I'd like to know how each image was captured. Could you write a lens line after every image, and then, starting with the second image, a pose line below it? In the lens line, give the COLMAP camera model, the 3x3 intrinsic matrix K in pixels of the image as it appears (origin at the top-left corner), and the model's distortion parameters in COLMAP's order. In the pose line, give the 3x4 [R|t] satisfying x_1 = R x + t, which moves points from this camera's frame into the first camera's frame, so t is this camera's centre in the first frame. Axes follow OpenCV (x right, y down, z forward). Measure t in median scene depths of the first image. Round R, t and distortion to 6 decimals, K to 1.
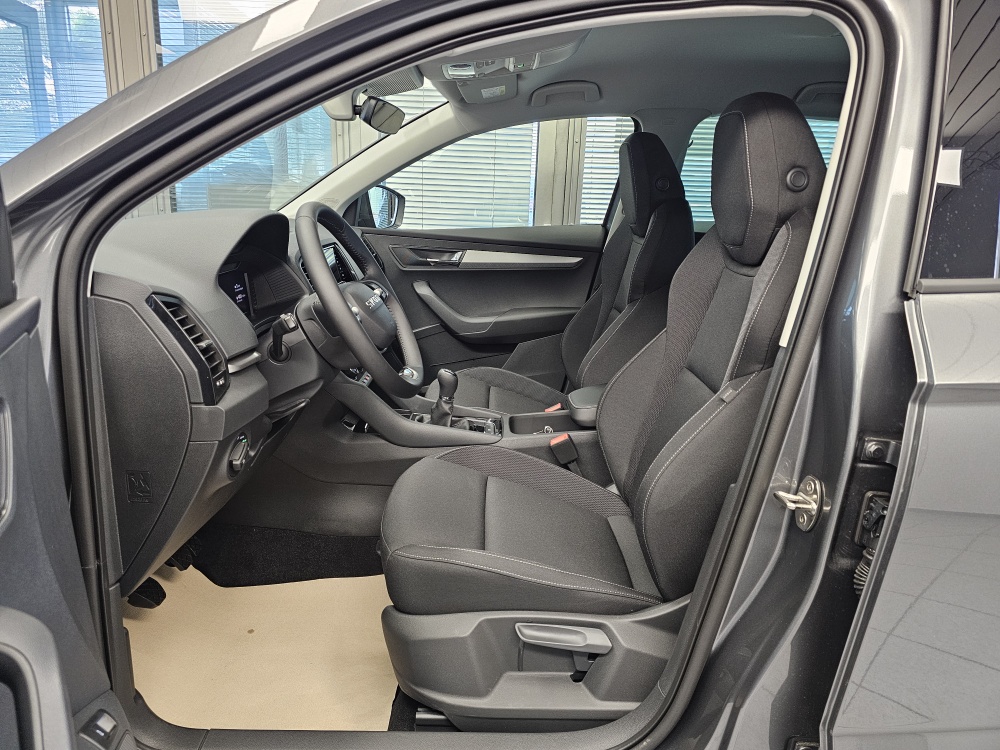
lens RADIAL K [[679.1, 0, 494.7], [0, 679.1, 378.8], [0, 0, 1]] dist [0.061771, -0.063399]
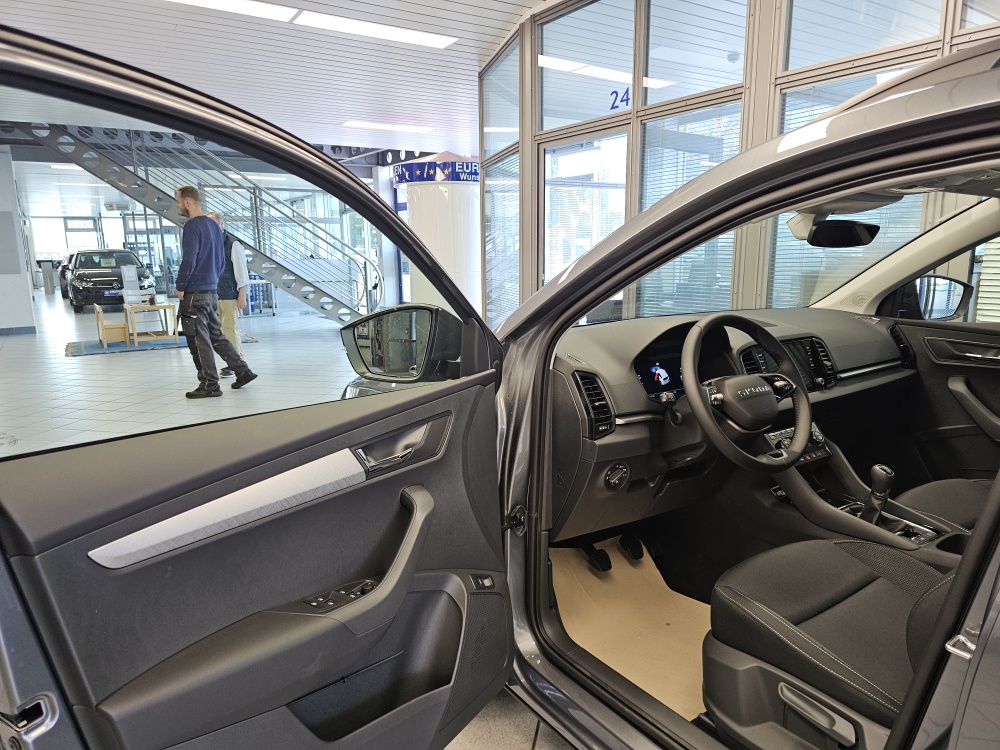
lens RADIAL K [[679.1, 0, 496.6], [0, 679.1, 378.5], [0, 0, 1]] dist [0.061771, -0.063399]
pose [[0.593409, 0.137015, -0.793154, 0.602593], [-0.197319, 0.980100, 0.021682, -0.080305], [0.780340, 0.143638, 0.608636, -0.170634]]
